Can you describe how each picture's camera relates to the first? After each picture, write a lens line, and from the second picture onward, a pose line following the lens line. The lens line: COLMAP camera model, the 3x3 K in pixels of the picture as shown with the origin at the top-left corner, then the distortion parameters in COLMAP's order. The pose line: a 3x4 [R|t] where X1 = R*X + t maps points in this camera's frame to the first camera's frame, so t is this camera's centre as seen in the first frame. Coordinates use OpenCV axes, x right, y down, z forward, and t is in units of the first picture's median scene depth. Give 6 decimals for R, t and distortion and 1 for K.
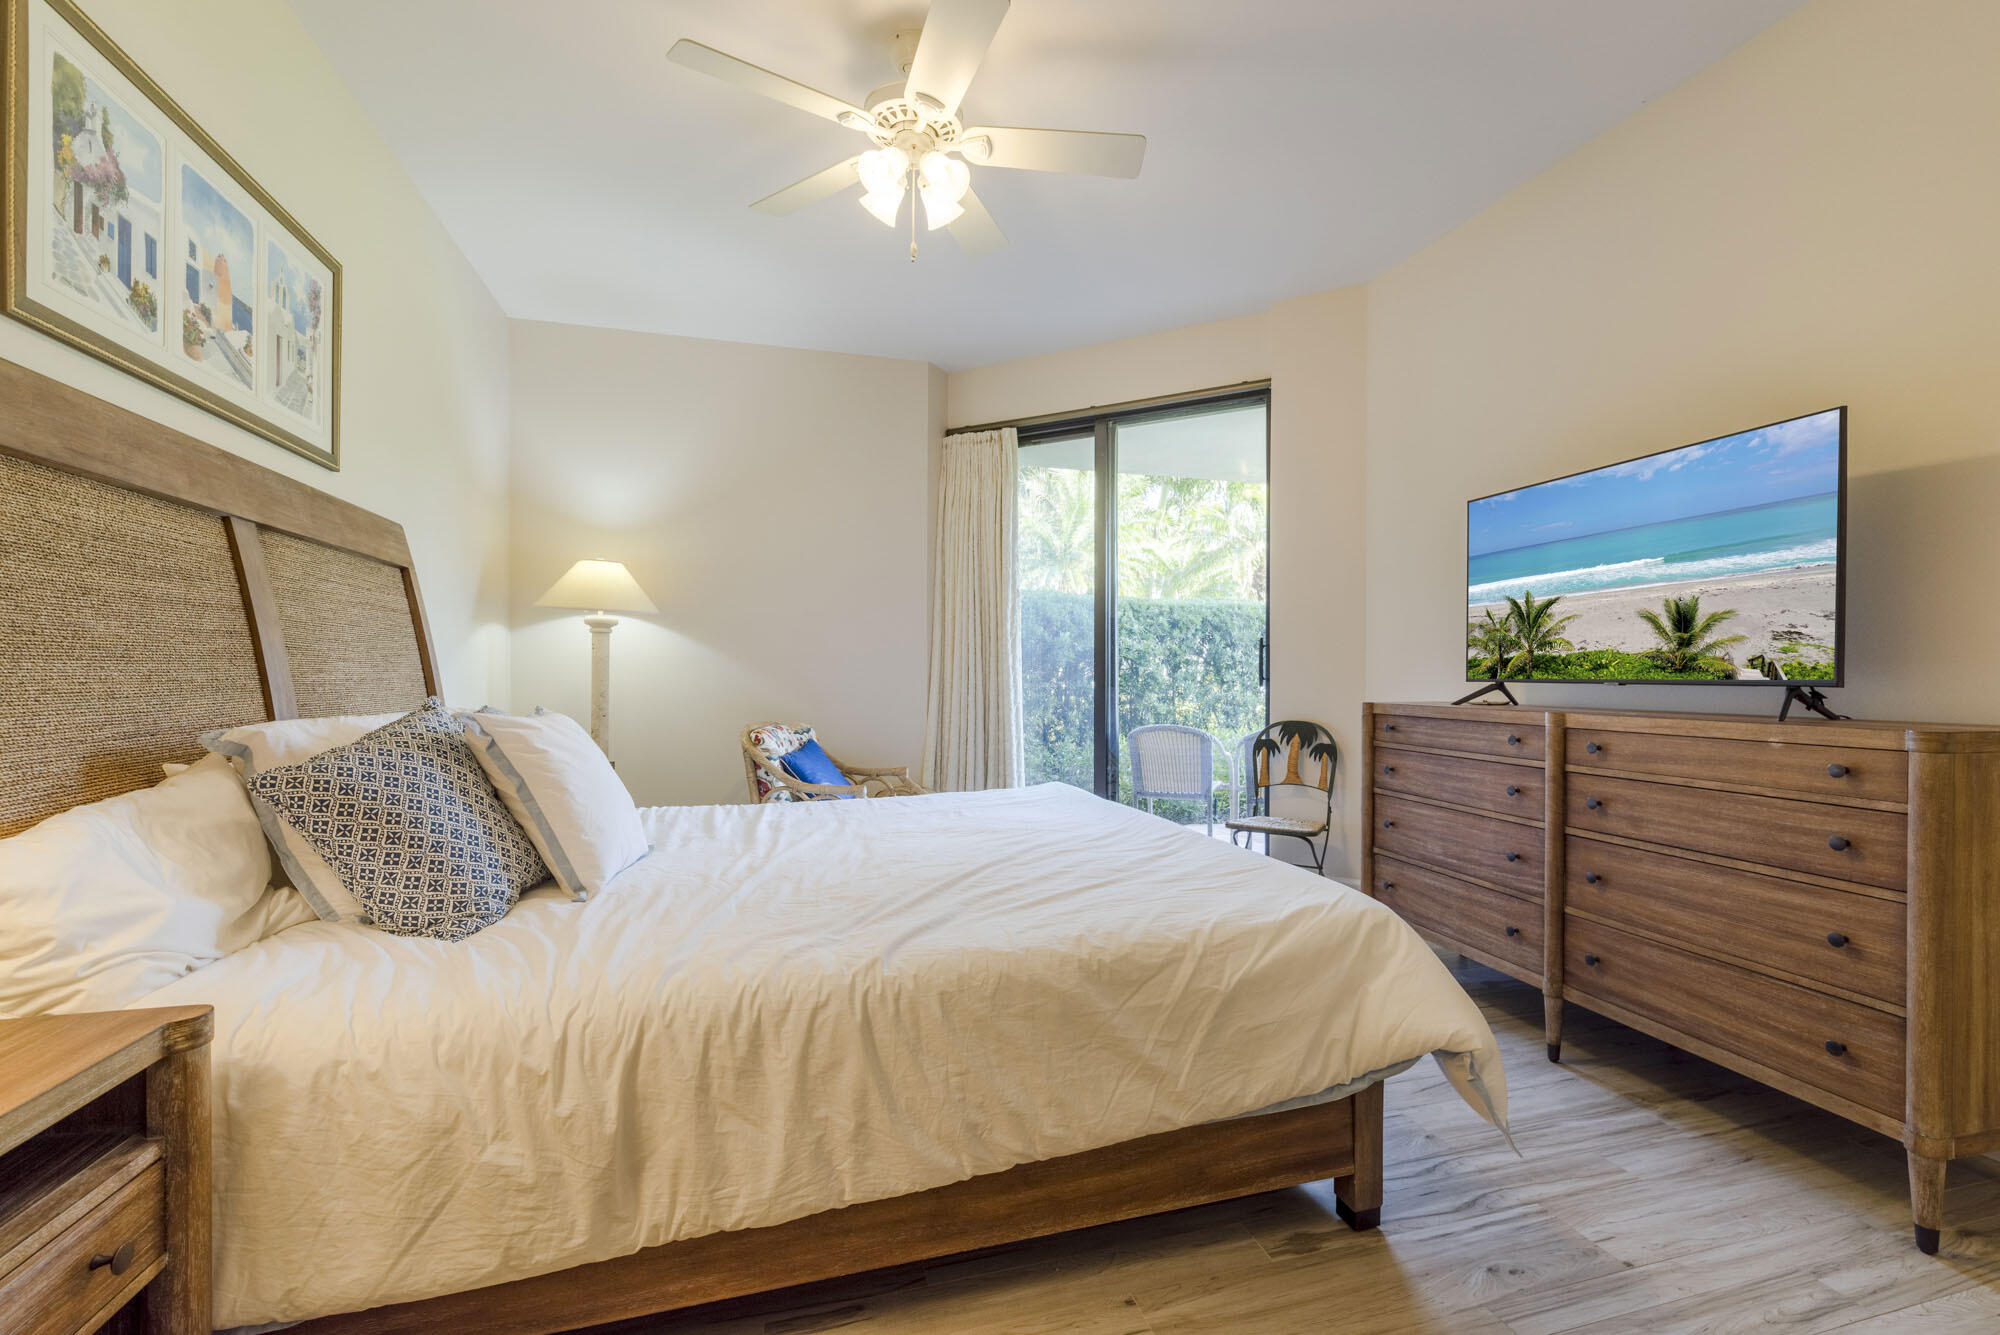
lens RADIAL K [[847.1, 0, 1000.2], [0, 847.1, 677.3], [0, 0, 1]] dist [-0.001776, 0.000097]
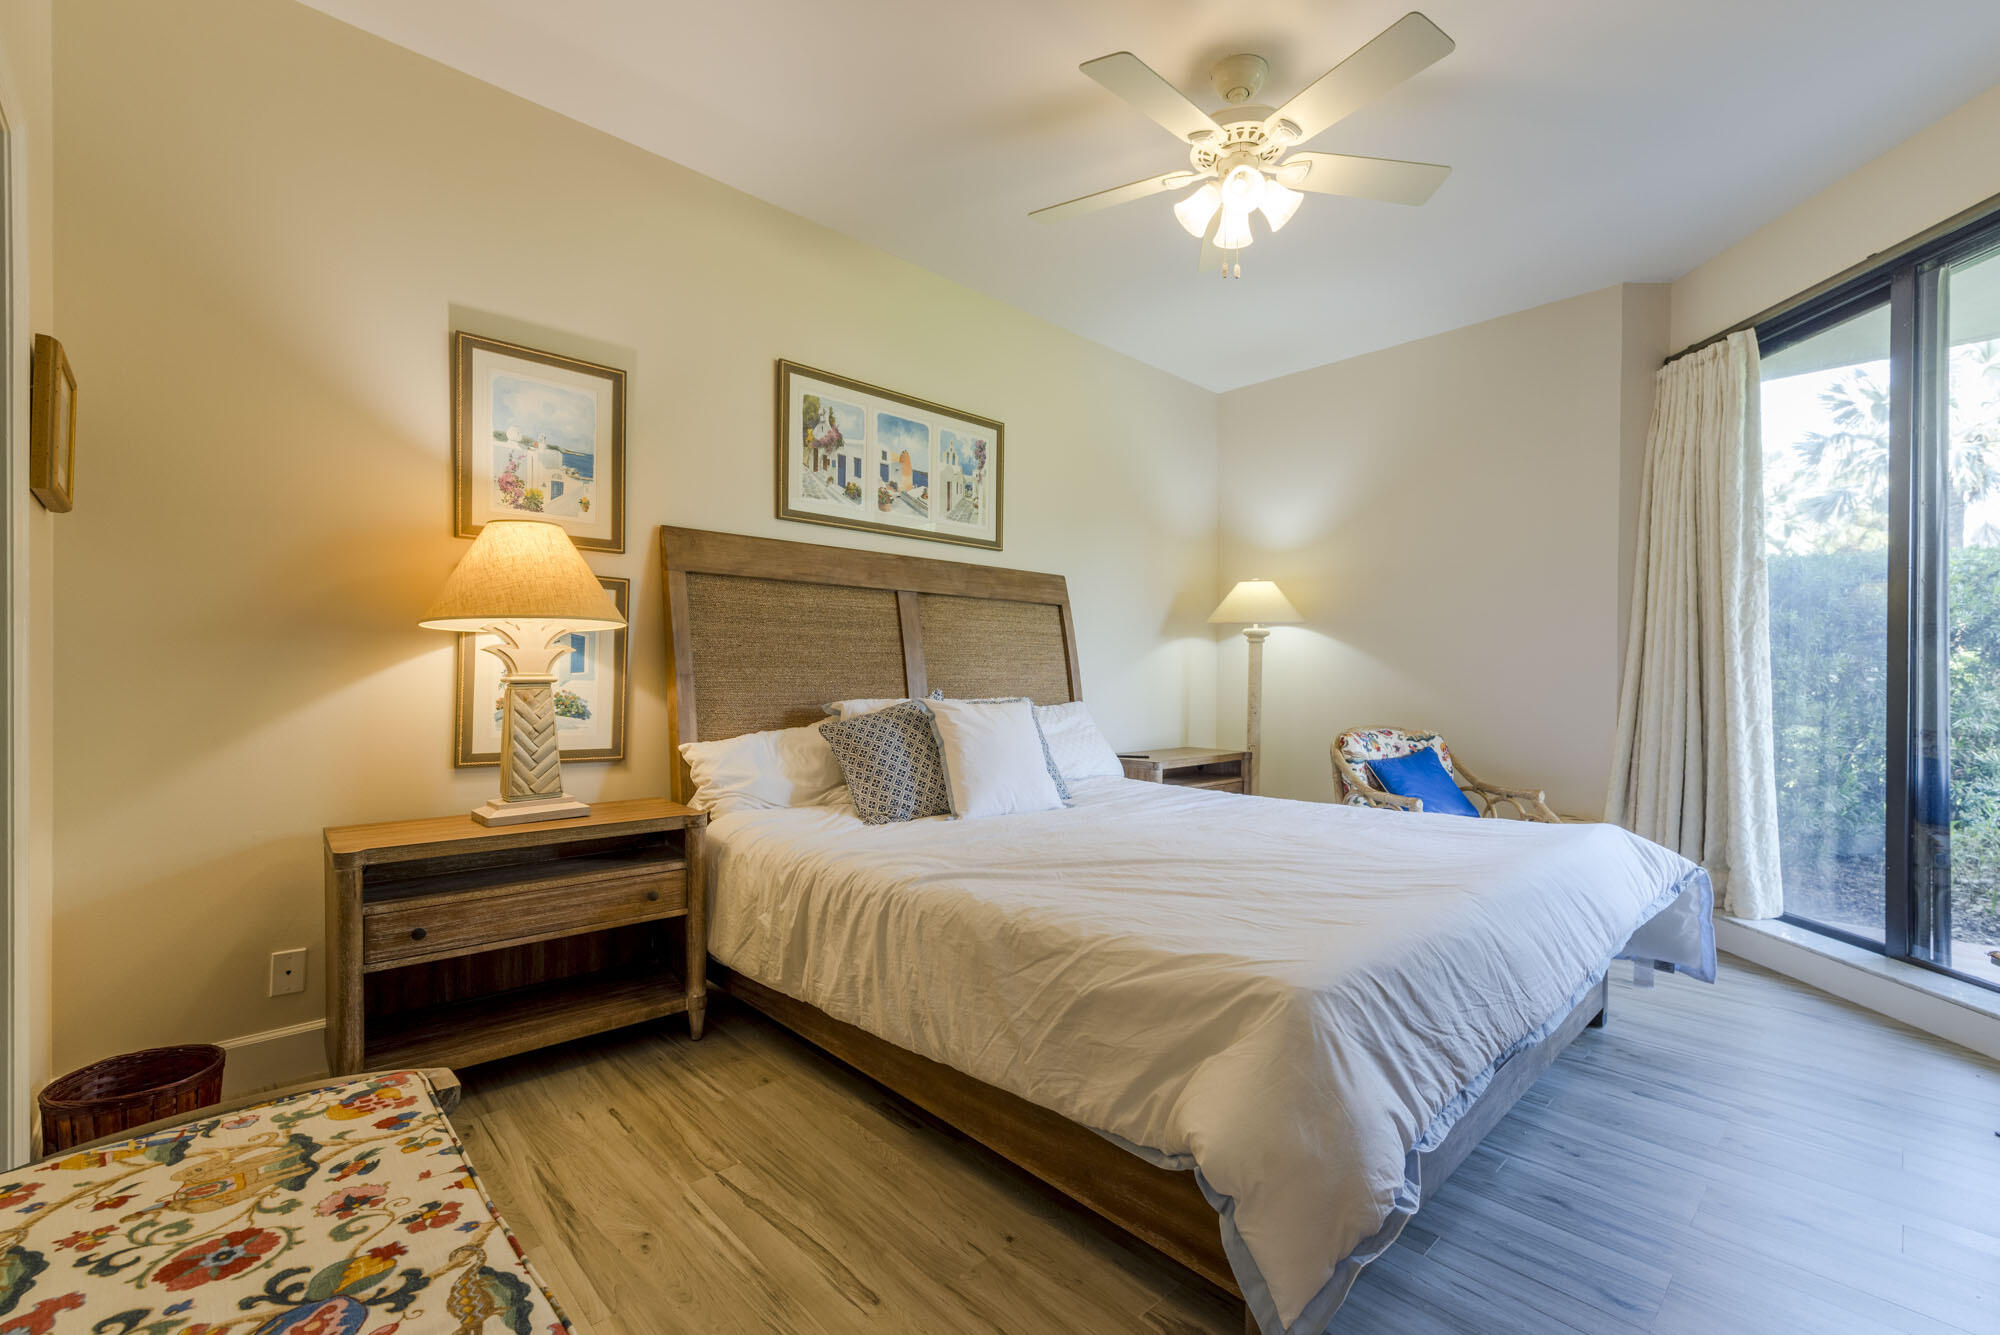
lens RADIAL K [[847.1, 0, 1042.6], [0, 847.1, 675.3], [0, 0, 1]] dist [-0.001776, 0.000097]
pose [[0.479856, 0.001831, -0.877345, 0.916160], [-0.009894, 0.999946, -0.003324, -0.000283], [0.877291, 0.010276, 0.479848, 0.394160]]
